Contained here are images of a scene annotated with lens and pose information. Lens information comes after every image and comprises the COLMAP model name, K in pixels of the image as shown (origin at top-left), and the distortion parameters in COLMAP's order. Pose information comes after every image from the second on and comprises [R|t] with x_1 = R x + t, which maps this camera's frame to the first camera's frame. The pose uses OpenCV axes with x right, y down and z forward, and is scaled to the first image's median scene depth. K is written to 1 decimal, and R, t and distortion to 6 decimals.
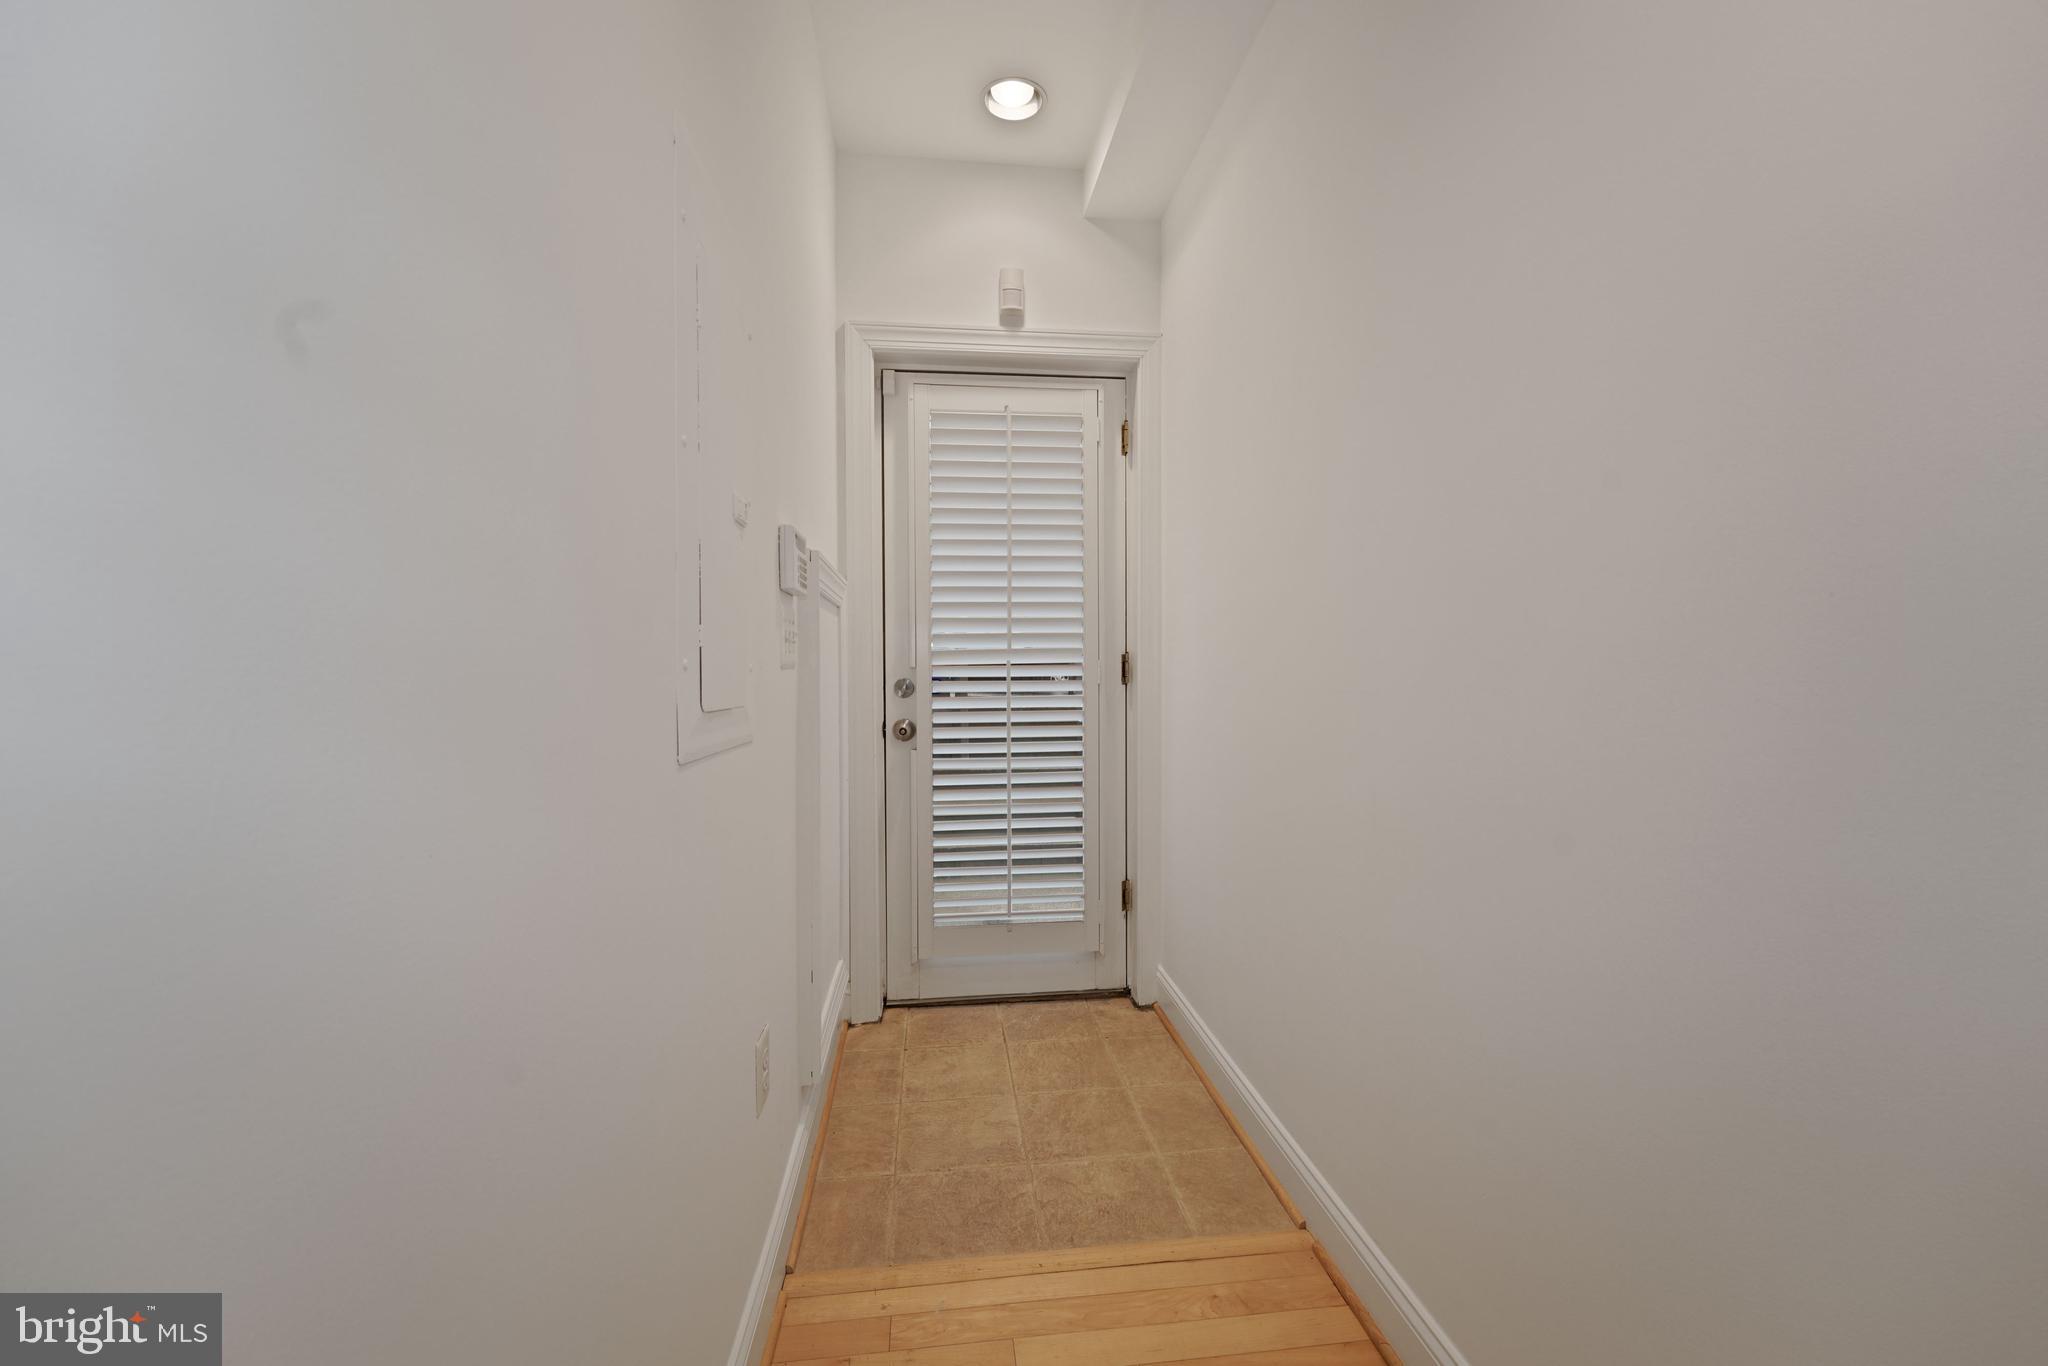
lens RADIAL K [[841.5, 0, 1023.6], [0, 841.5, 682.6], [0, 0, 1]] dist [0.009218, -0.000129]
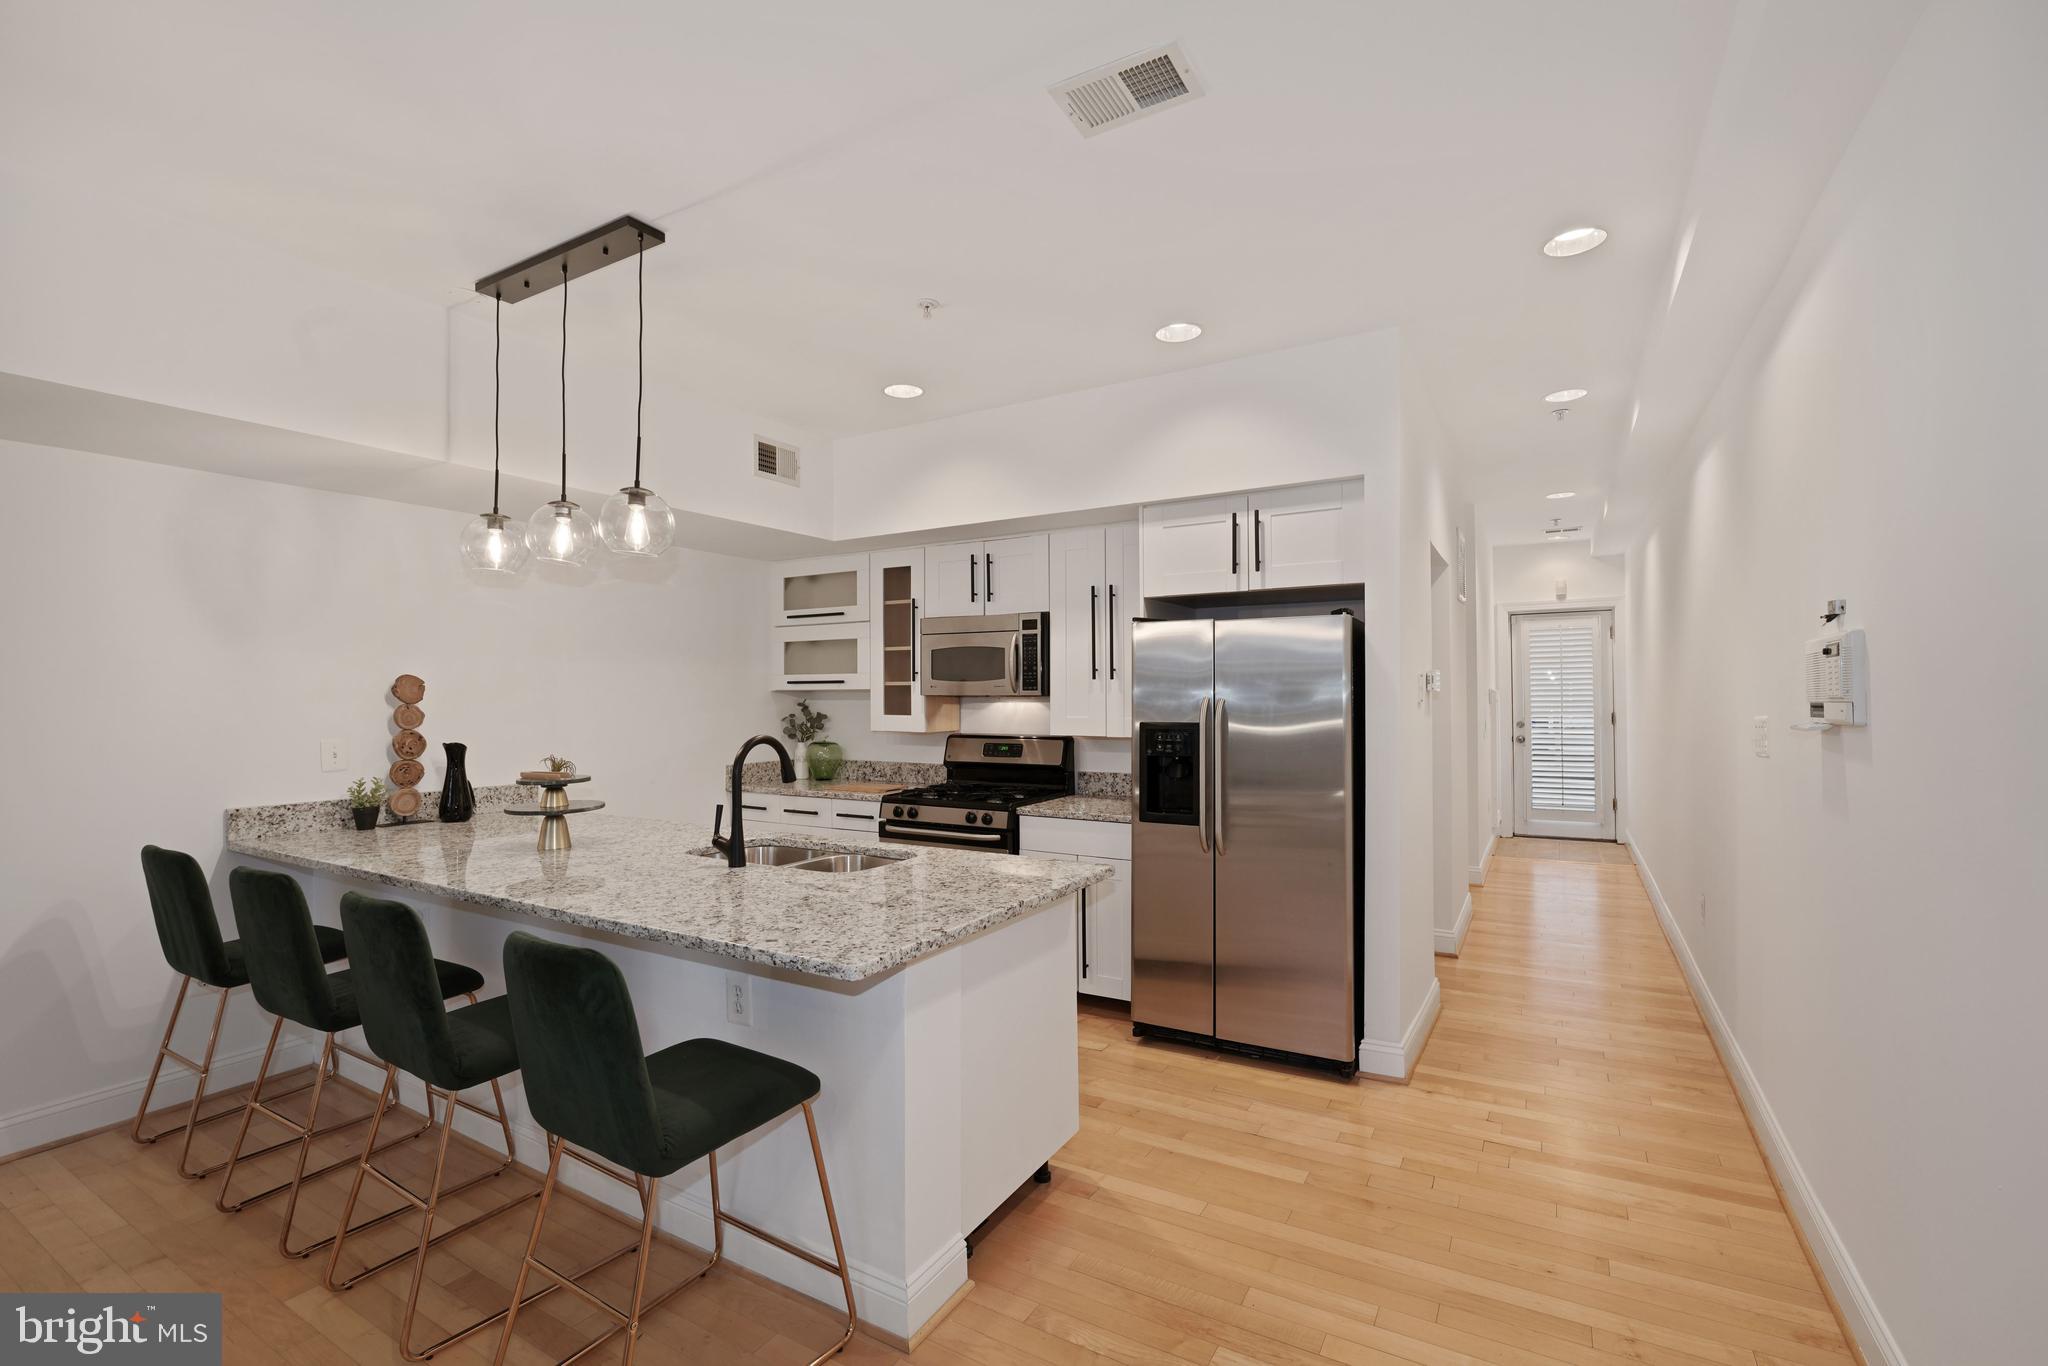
lens RADIAL K [[908.3, 0, 1031.2], [0, 908.3, 694.2], [0, 0, 1]] dist [-0.001995, -0.000102]
pose [[0.789412, -0.006354, -0.613831, 0.445402], [-0.004001, 0.999872, -0.015495, -0.042834], [0.613851, 0.014688, 0.789285, -2.485470]]
